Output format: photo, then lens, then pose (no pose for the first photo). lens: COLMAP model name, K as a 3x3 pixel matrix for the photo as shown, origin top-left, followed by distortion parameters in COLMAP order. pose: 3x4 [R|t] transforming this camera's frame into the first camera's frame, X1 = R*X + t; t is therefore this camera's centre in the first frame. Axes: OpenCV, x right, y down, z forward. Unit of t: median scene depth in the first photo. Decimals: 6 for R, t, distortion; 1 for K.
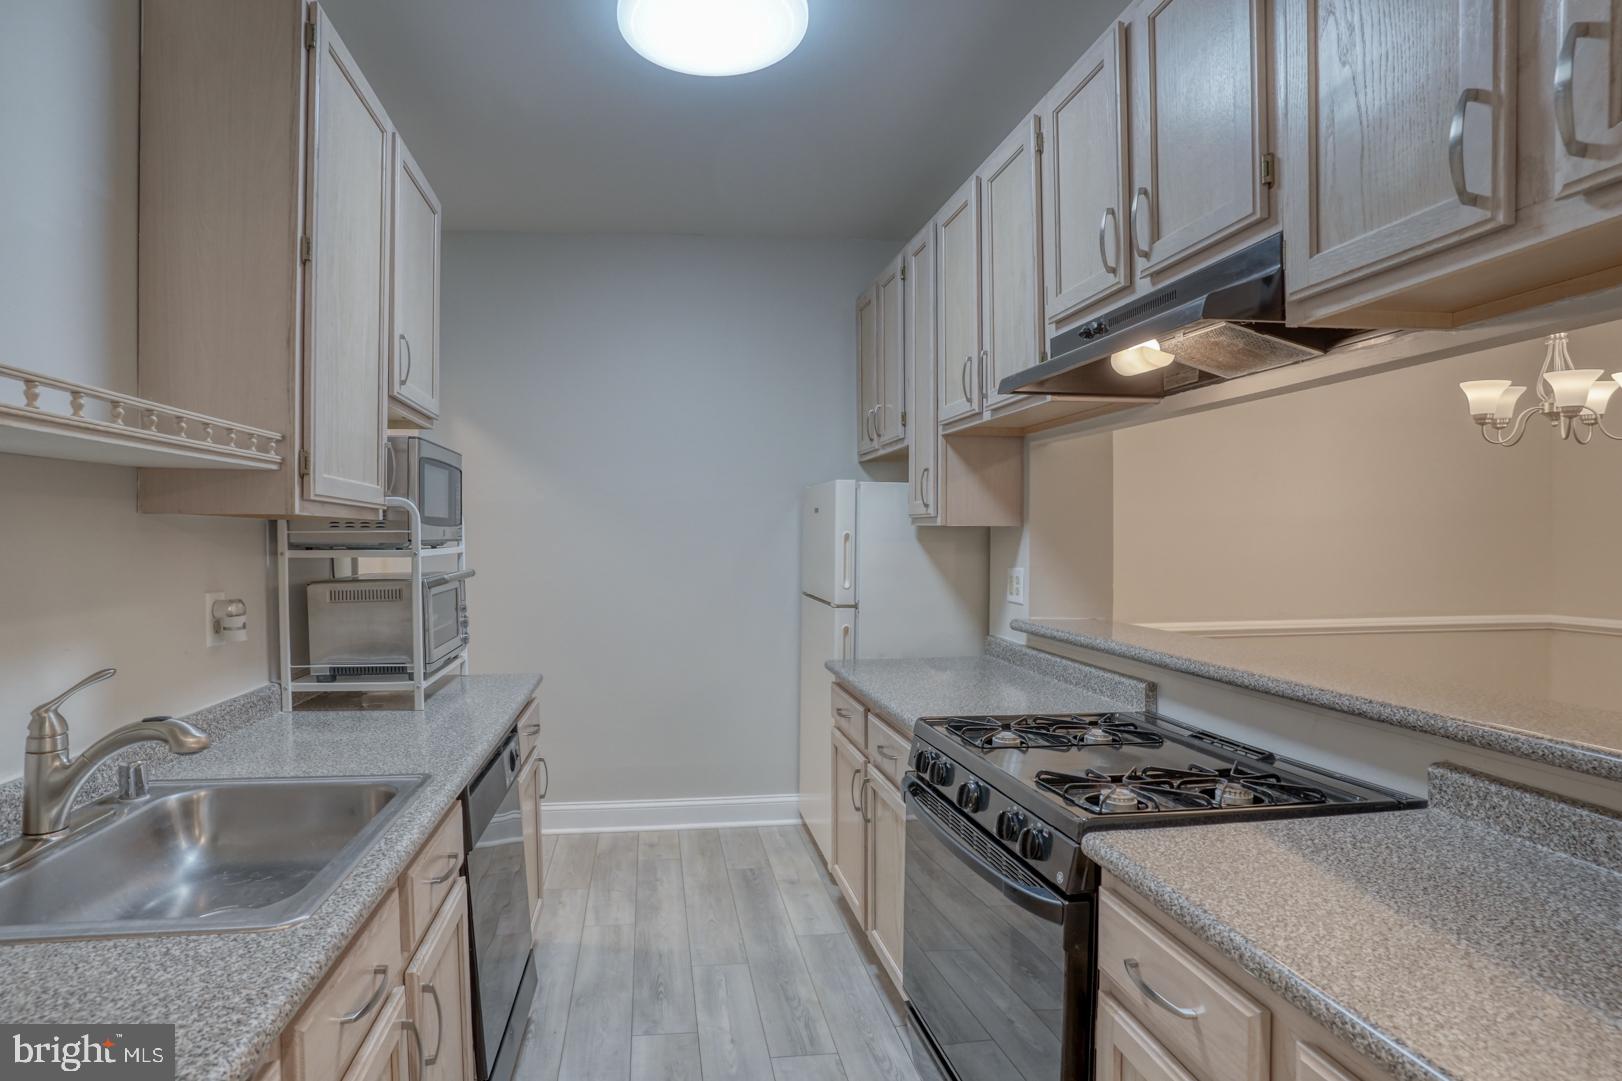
lens RADIAL K [[835.3, 0, 767.0], [0, 835.3, 537.6], [0, 0, 1]] dist [-0.068717, 0.043599]
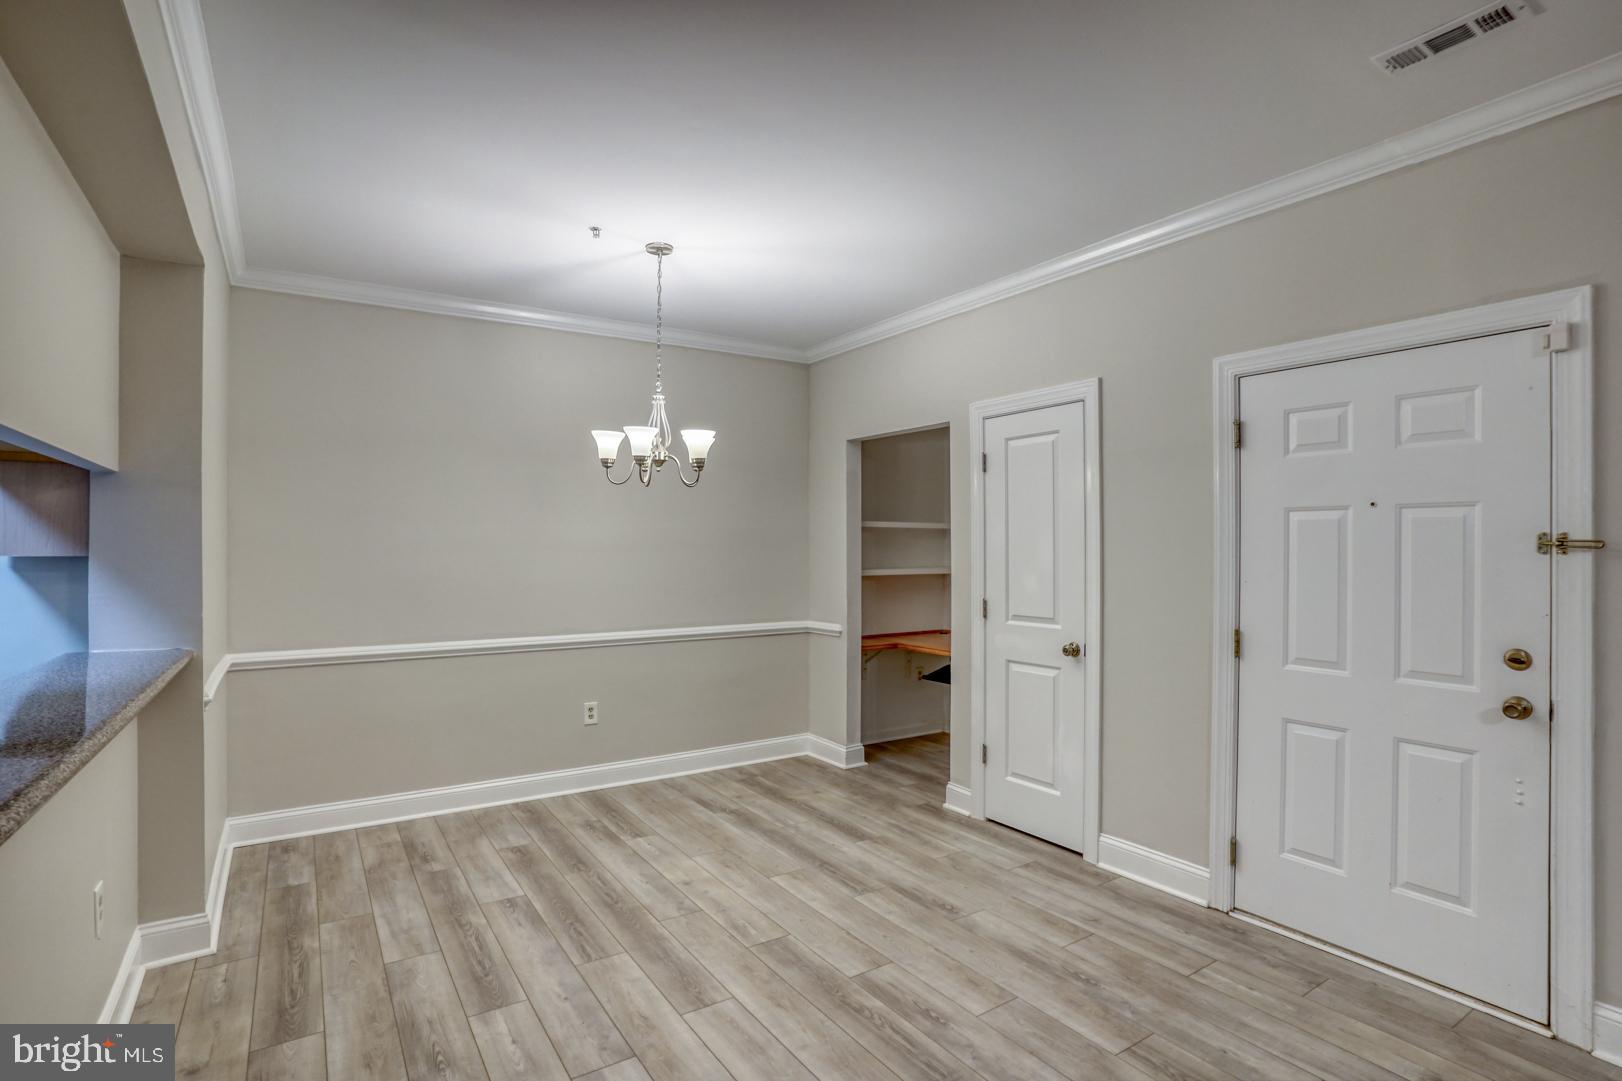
lens RADIAL K [[800.2, 0, 801.9], [0, 800.2, 543.8], [0, 0, 1]] dist [-0.082453, 0.035312]
pose [[0.905587, 0.003173, 0.424150, 1.123335], [0.000301, 0.999967, -0.008123, -0.033938], [-0.424161, 0.007484, 0.905556, -0.274195]]
